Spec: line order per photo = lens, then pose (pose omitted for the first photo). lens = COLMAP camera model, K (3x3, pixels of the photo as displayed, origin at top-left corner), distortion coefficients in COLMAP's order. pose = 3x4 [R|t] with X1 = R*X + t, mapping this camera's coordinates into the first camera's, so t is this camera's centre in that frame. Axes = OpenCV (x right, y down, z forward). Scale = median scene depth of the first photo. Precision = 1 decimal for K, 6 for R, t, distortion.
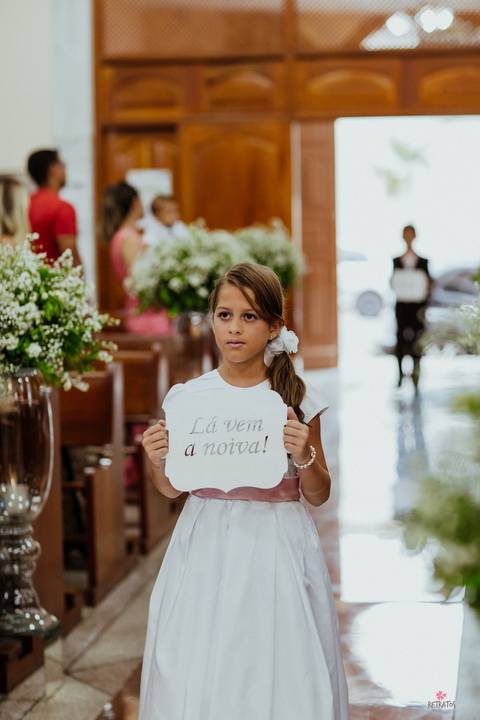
lens RADIAL K [[1636.2, 0, 242.4], [0, 1636.2, 355.9], [0, 0, 1]] dist [-0.094740, 0.000000]
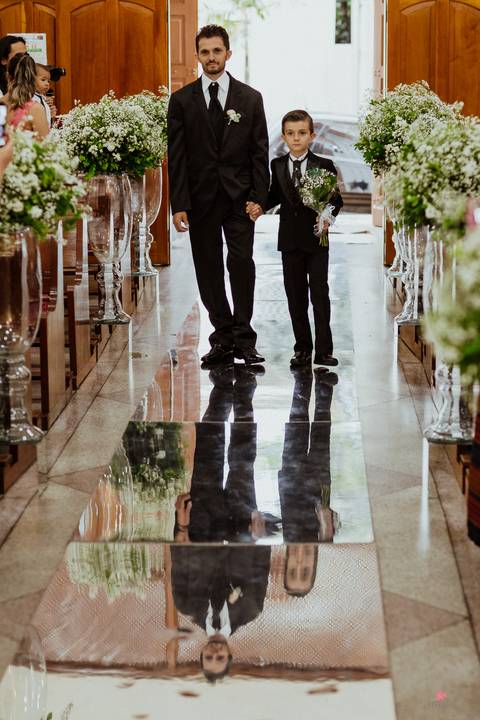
lens RADIAL K [[1749.8, 0, 245.3], [0, 1749.8, 358.2], [0, 0, 1]] dist [-0.173901, 0.000000]
pose [[0.994200, -0.005159, 0.107421, -0.104698], [-0.003932, 0.996437, 0.084249, -0.004597], [-0.107472, -0.084183, 0.990638, -0.308425]]
